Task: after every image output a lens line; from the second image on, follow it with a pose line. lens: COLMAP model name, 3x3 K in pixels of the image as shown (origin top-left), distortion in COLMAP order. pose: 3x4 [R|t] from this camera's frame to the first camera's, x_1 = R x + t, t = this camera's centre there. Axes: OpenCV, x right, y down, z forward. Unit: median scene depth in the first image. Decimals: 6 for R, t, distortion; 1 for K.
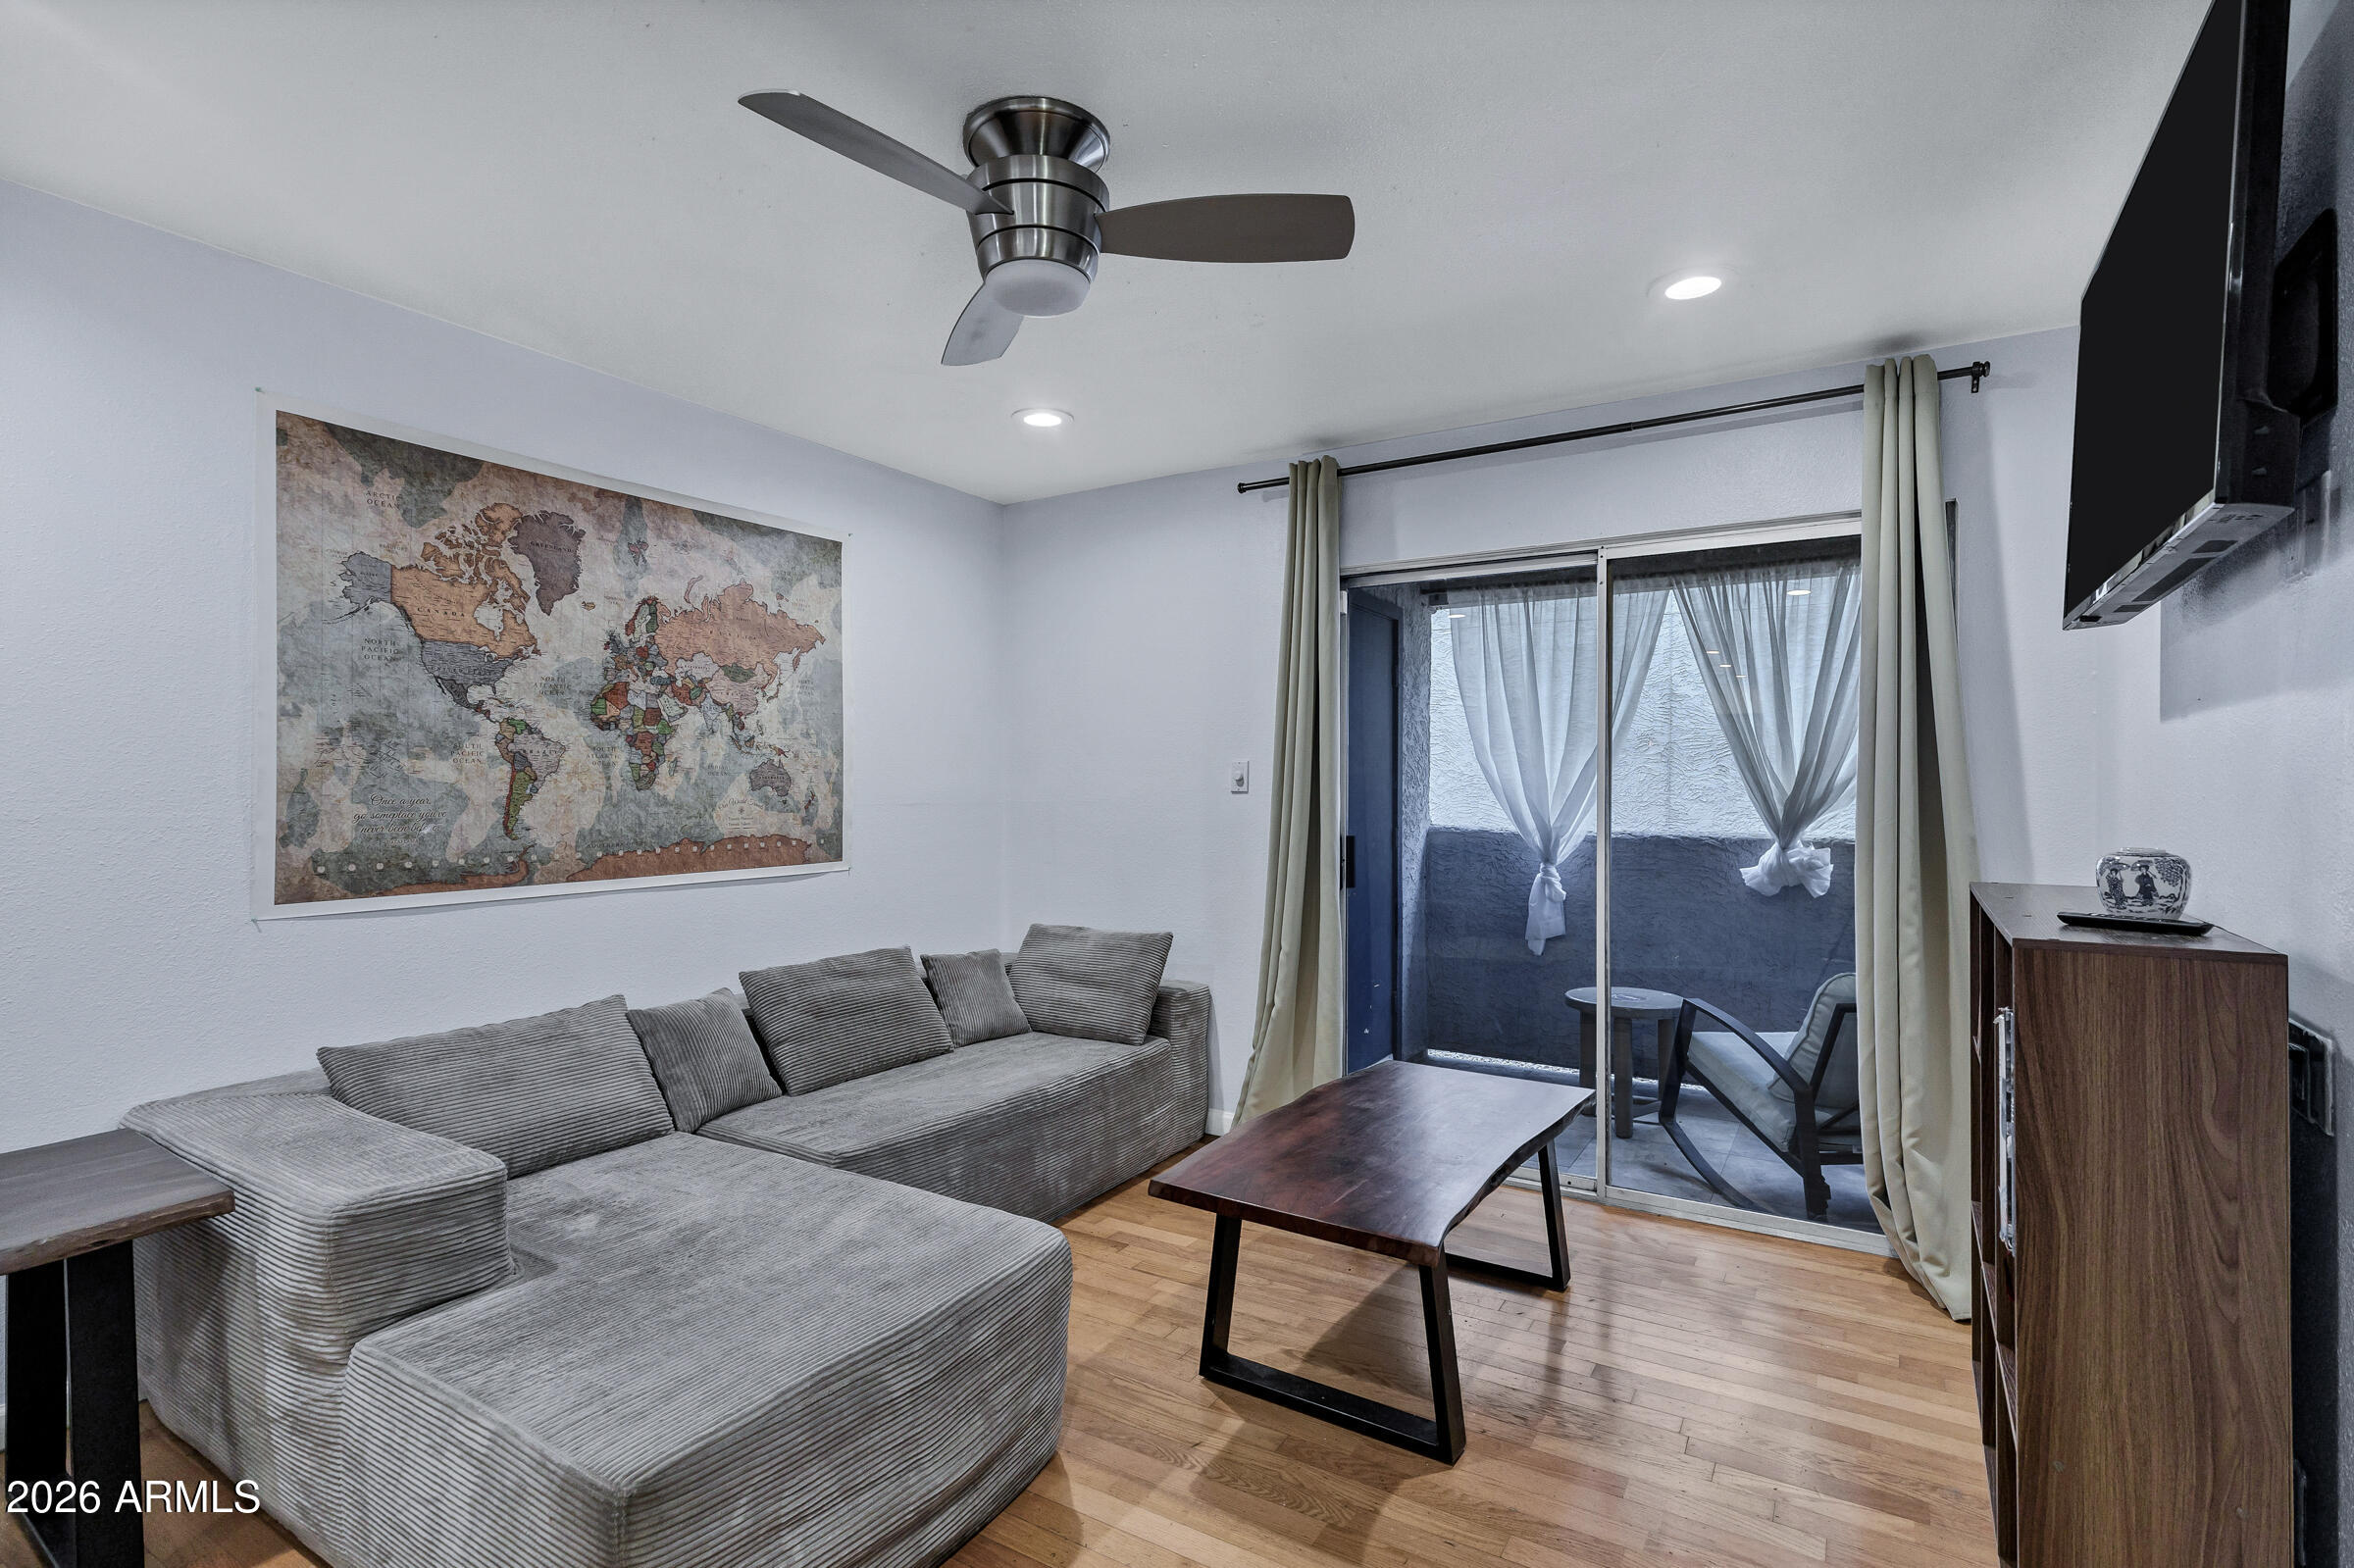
lens RADIAL K [[1121.8, 0, 1170.4], [0, 1121.8, 784.9], [0, 0, 1]] dist [-0.002356, 0.000313]
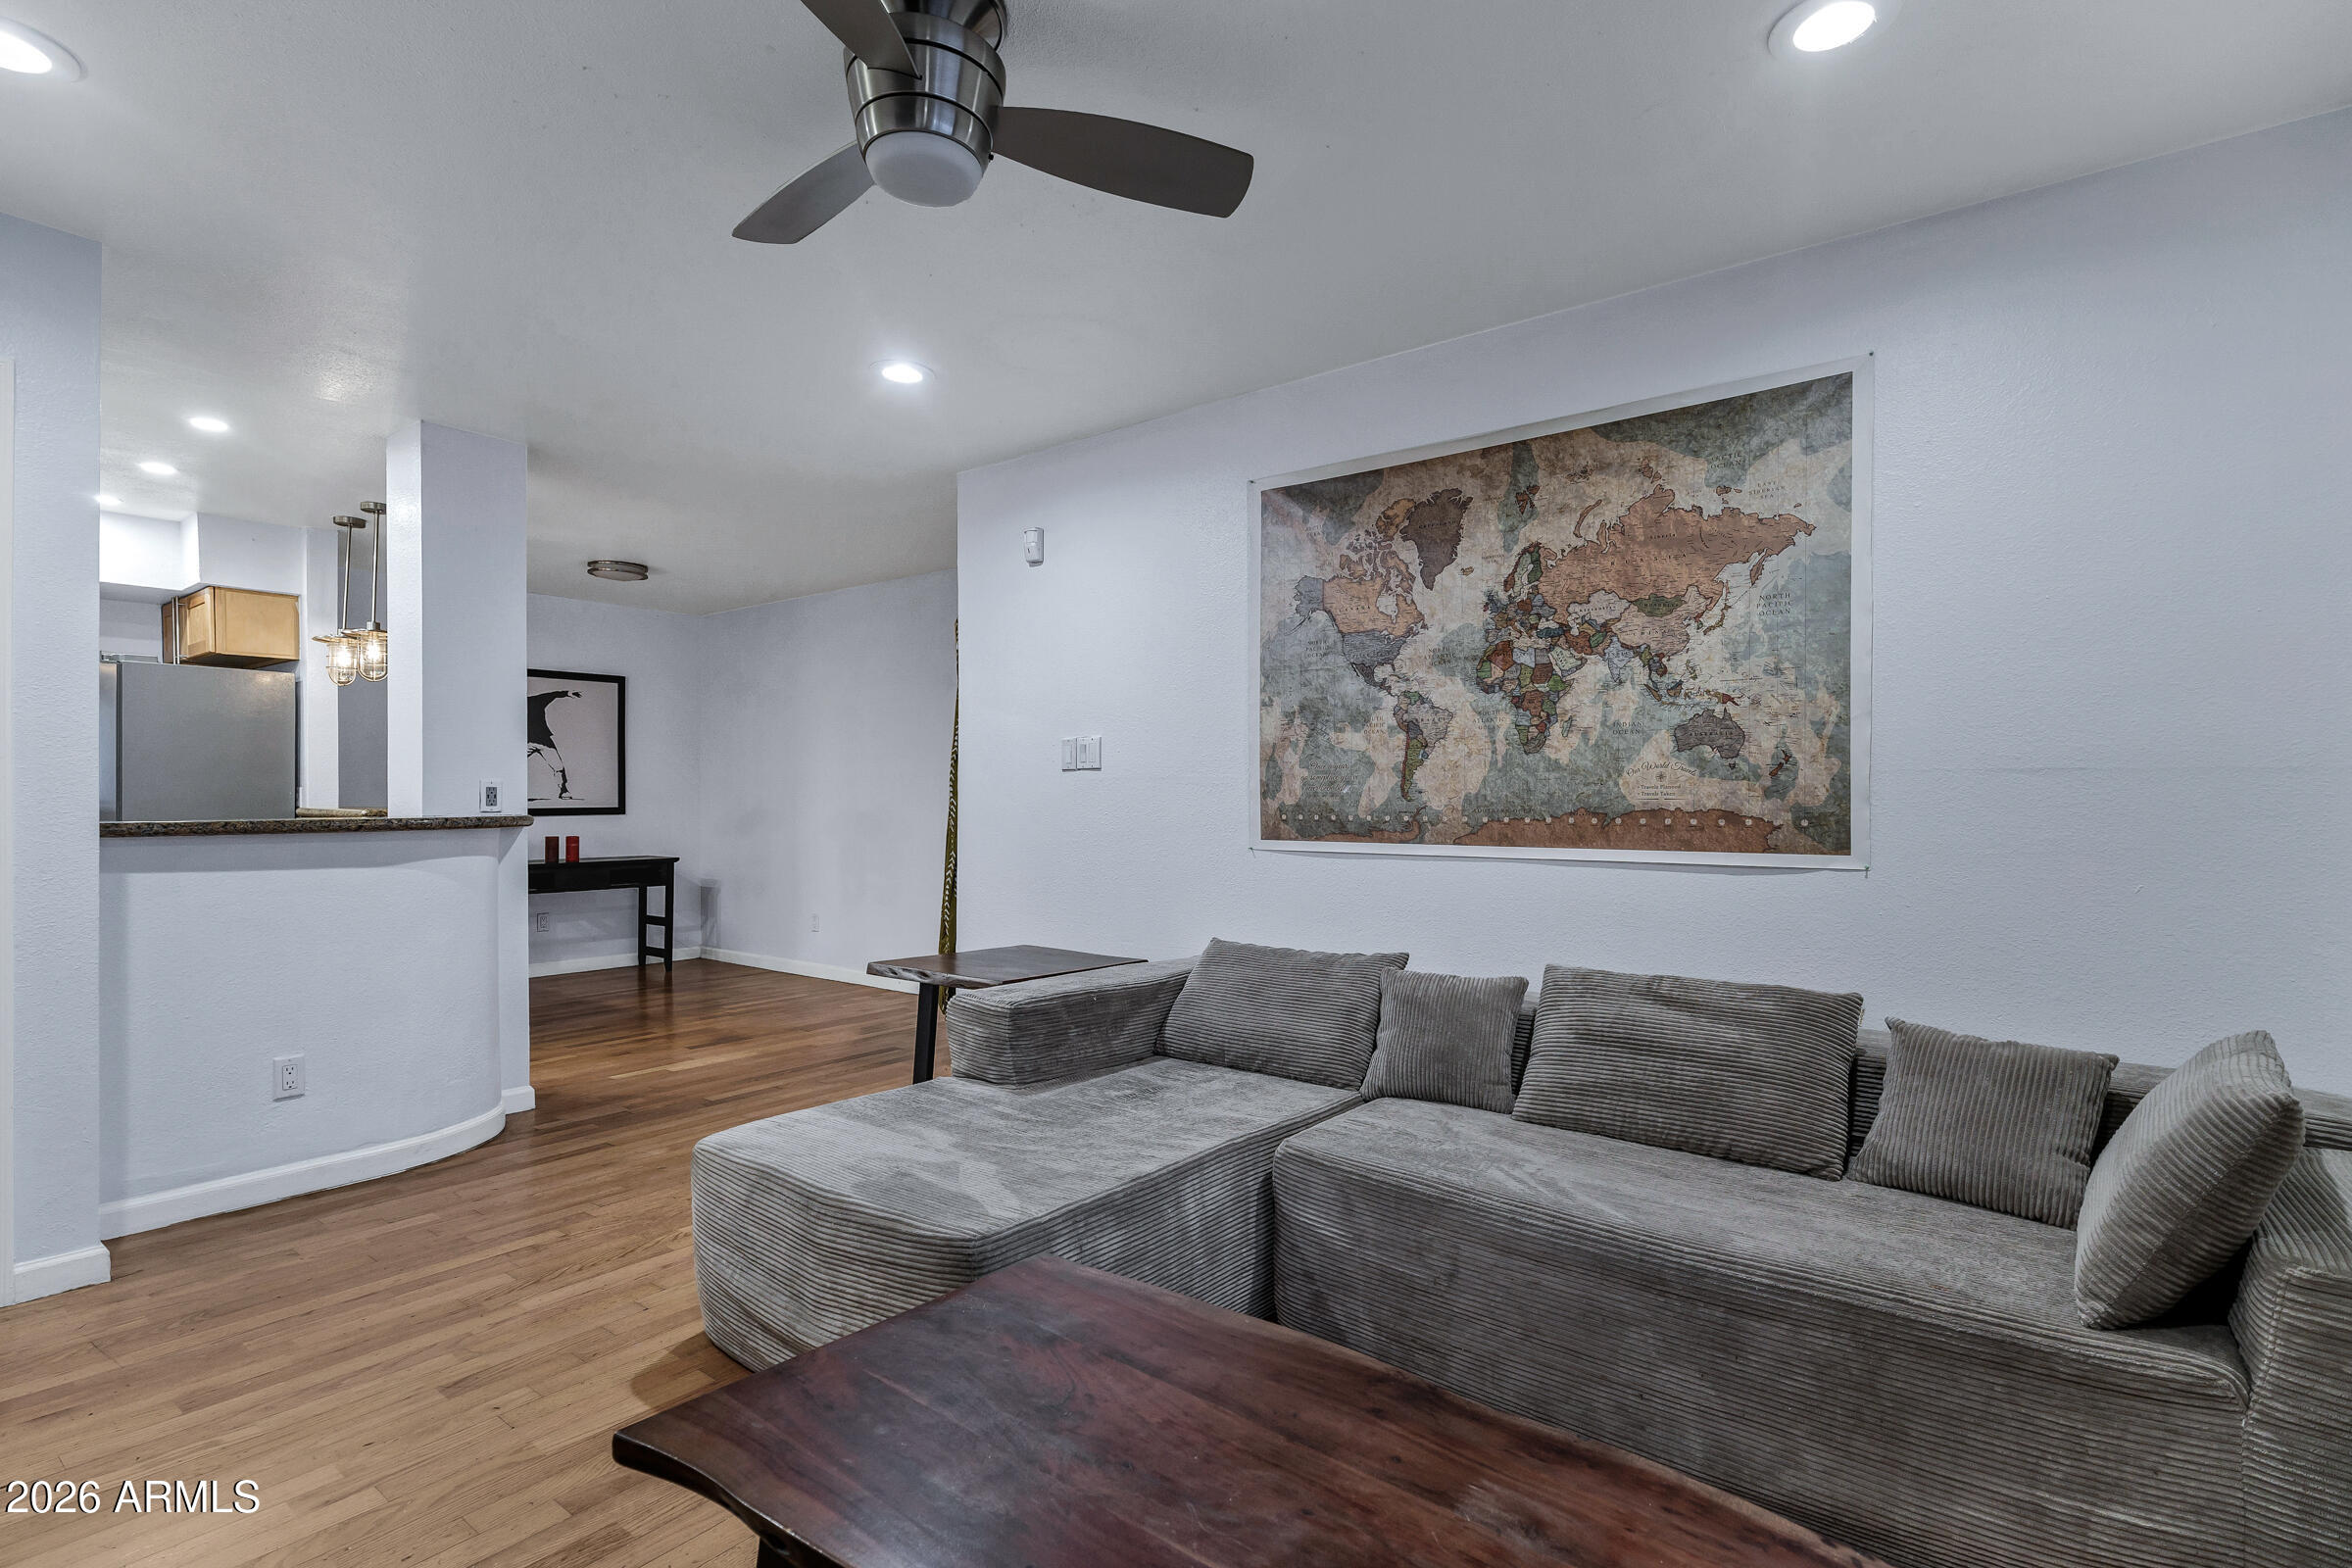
lens RADIAL K [[1121.0, 0, 1169.5], [0, 1121.0, 797.1], [0, 0, 1]] dist [-0.002356, 0.000313]
pose [[-0.105692, 0.005026, -0.994386, 0.506661], [0.002519, 0.999985, 0.004787, 0.037091], [0.994396, -0.001999, -0.105704, 0.835558]]
